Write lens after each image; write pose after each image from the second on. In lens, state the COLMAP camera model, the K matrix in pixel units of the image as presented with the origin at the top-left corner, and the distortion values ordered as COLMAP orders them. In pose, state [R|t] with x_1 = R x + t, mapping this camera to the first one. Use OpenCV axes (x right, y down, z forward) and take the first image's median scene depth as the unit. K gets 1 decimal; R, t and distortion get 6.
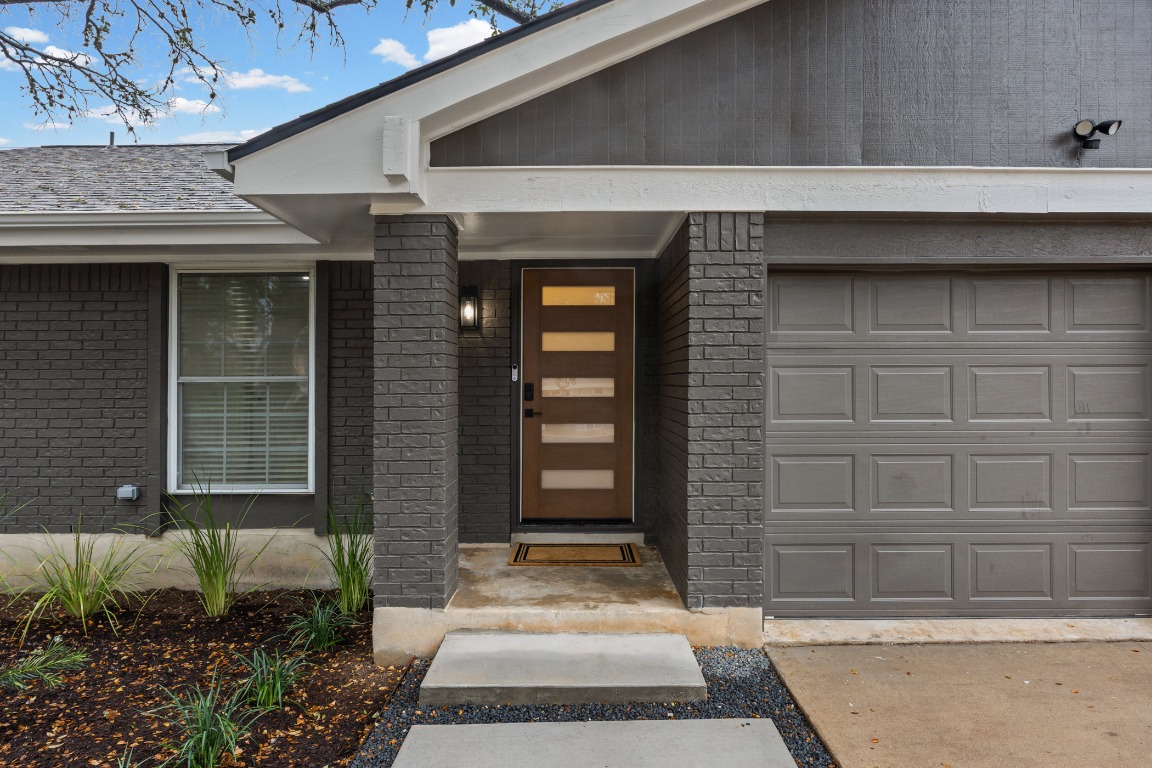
lens RADIAL K [[708.9, 0, 576.0], [0, 708.9, 384.0], [0, 0, 1]] dist [-0.000338, -0.000184]
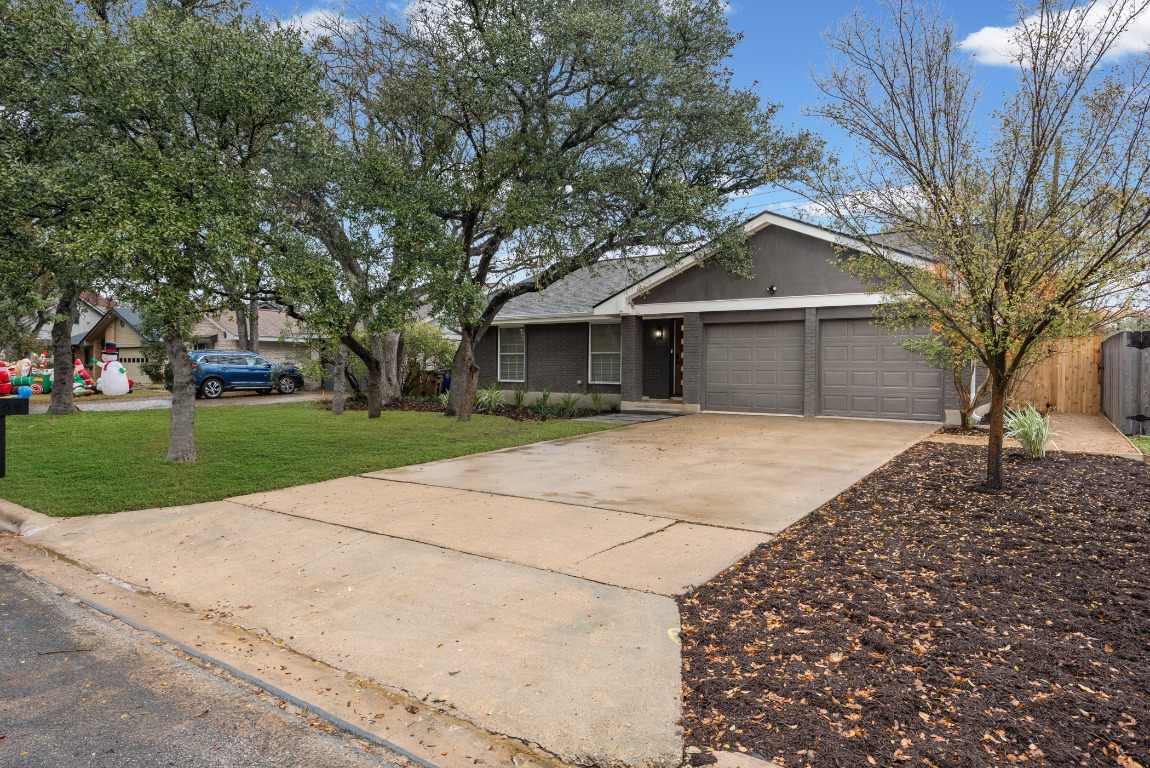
lens RADIAL K [[707.7, 0, 575.0], [0, 707.7, 384.0], [0, 0, 1]] dist [-0.000338, -0.000184]
pose [[0.816241, 0.021157, -0.577324, 1.563236], [-0.012737, 0.999745, 0.018629, 0.090608], [0.577572, -0.007852, 0.816302, -2.146112]]
